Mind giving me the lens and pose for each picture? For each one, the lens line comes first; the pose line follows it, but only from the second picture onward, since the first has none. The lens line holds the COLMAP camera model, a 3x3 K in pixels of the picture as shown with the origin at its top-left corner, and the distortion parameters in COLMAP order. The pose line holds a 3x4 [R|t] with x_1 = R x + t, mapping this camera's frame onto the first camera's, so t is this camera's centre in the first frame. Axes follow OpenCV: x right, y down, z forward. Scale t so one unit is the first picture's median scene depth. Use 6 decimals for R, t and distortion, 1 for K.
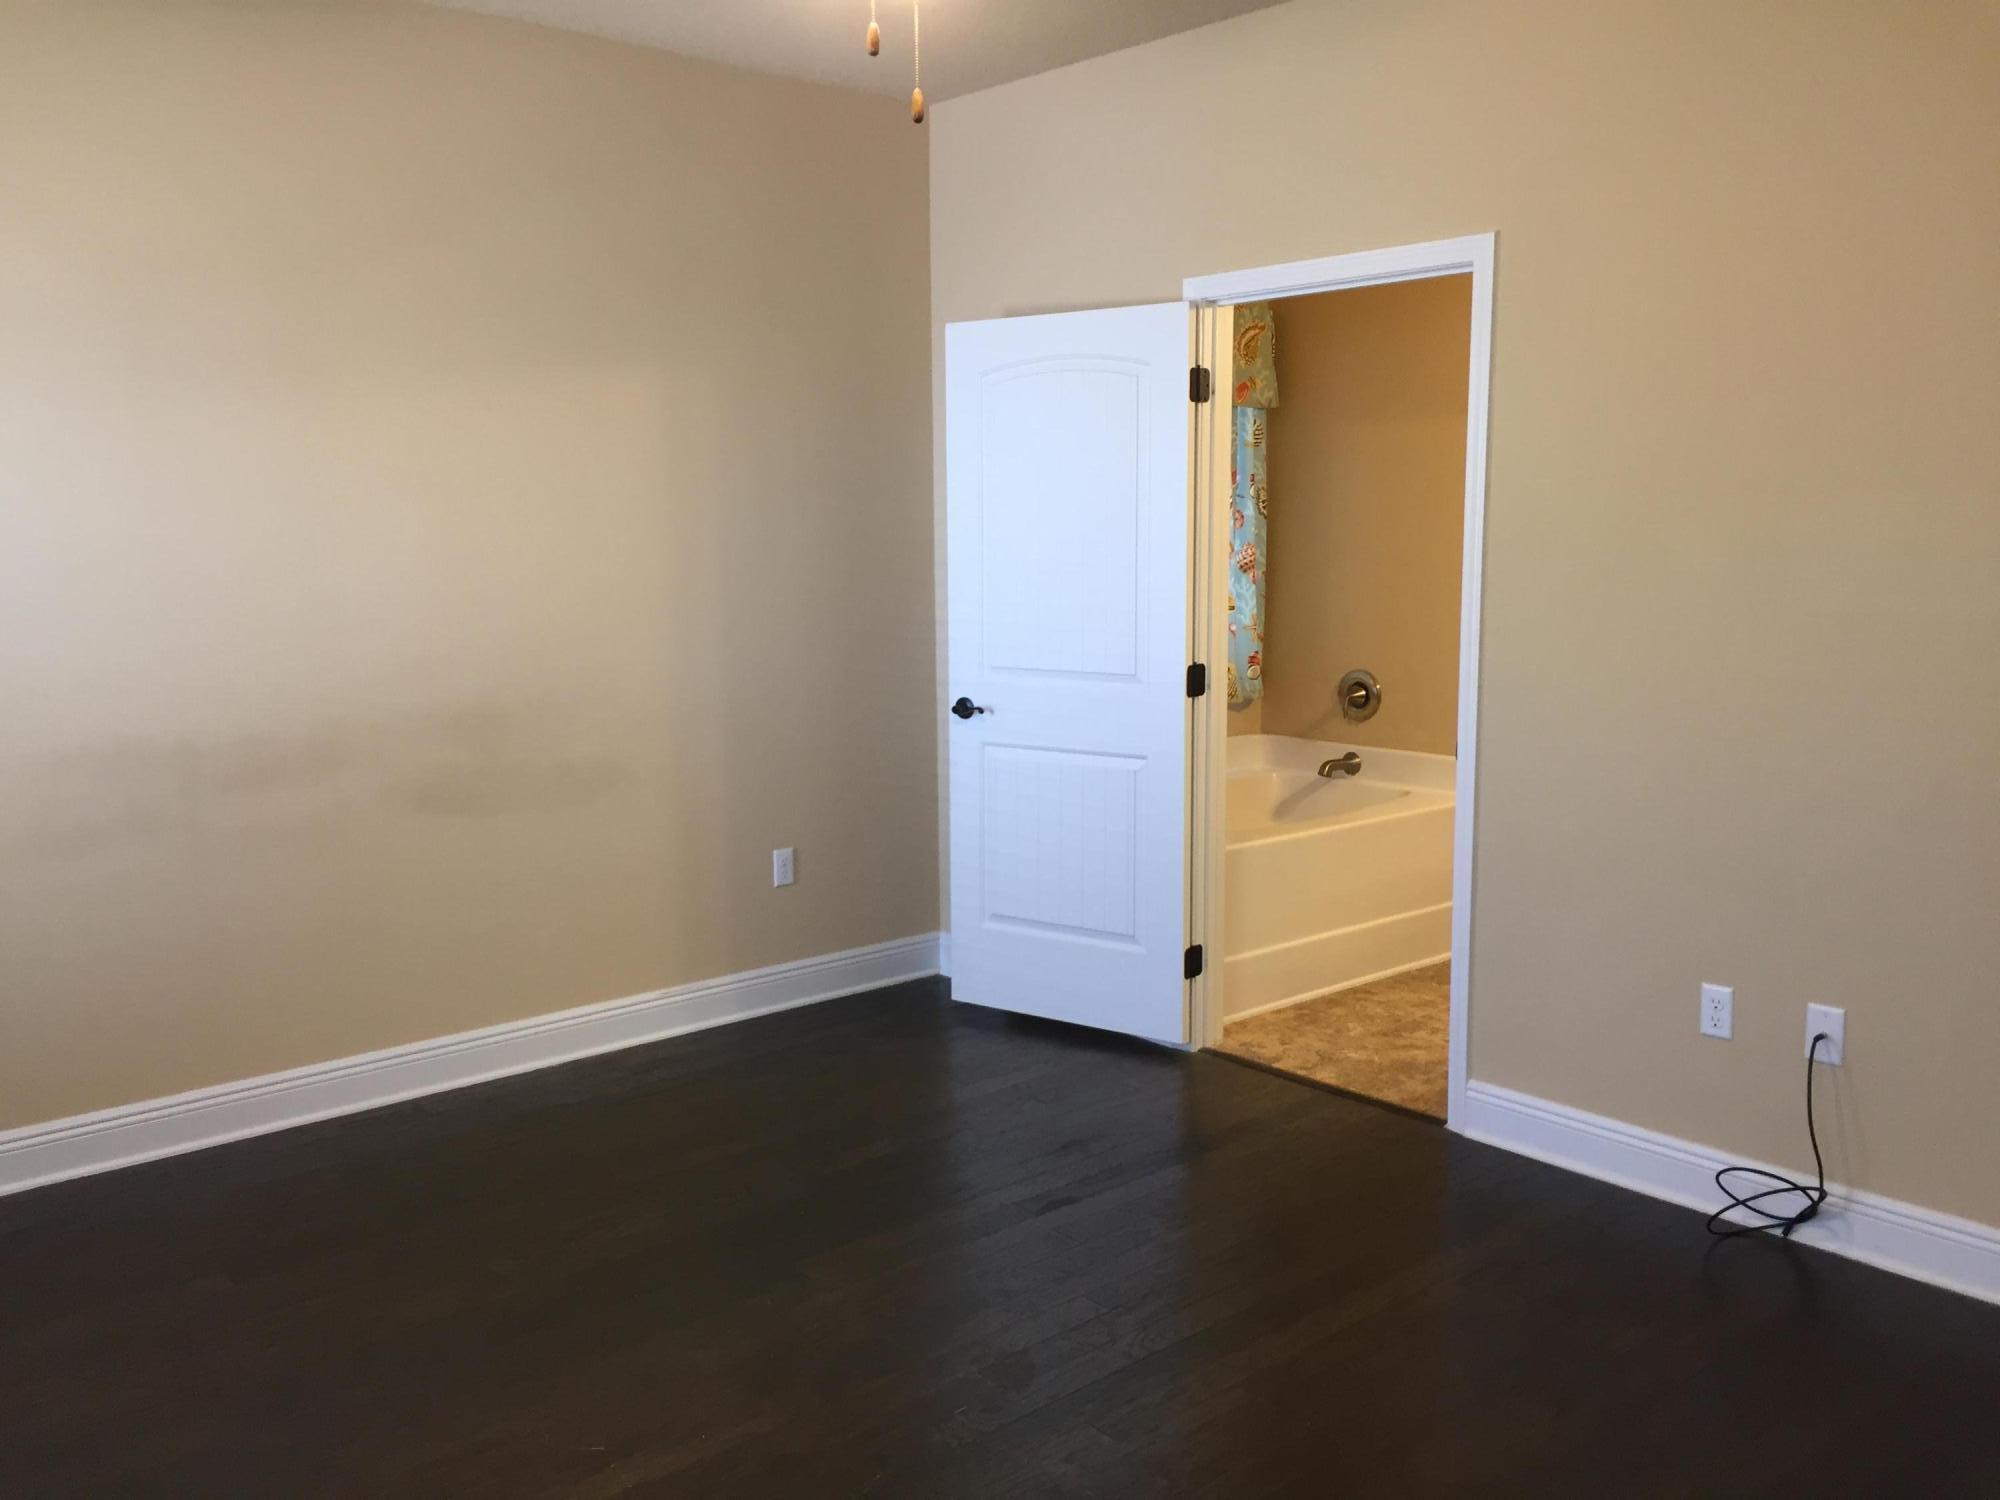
lens RADIAL K [[1700.8, 0, 1015.1], [0, 1700.8, 746.5], [0, 0, 1]] dist [0.080781, -0.098523]
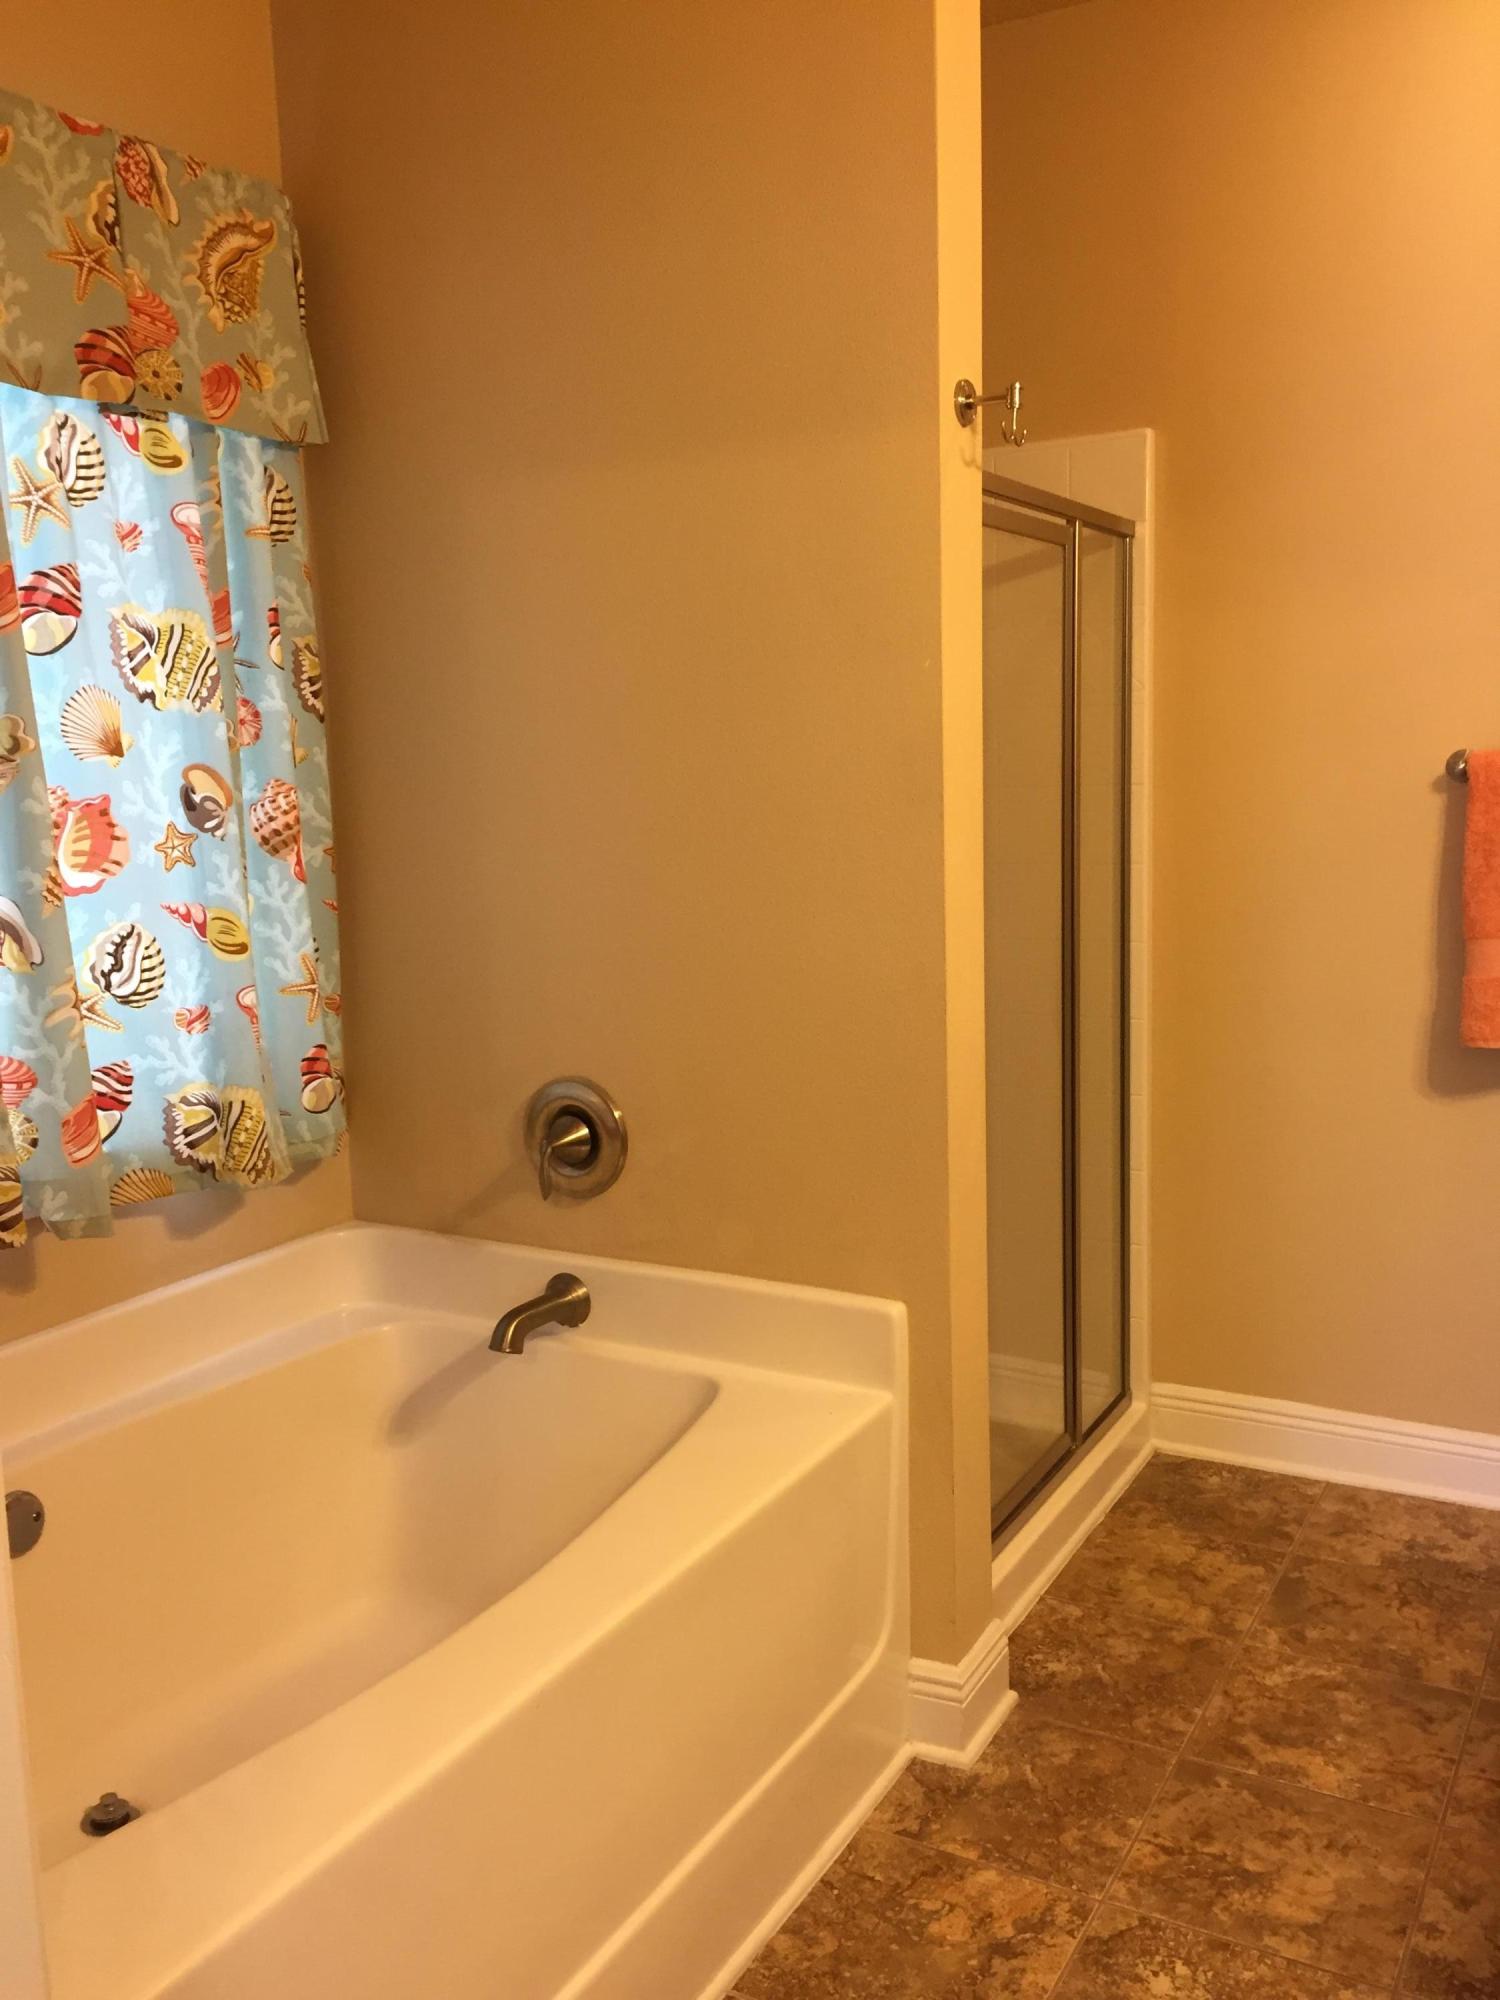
lens RADIAL K [[1700.8, 0, 752.4], [0, 1700.8, 1000.8], [0, 0, 1]] dist [0.080781, -0.098523]
pose [[0.946637, -0.068731, 0.314889, 0.112148], [0.068307, 0.997587, 0.012393, -0.064906], [-0.314981, 0.009778, 0.949048, 0.582256]]
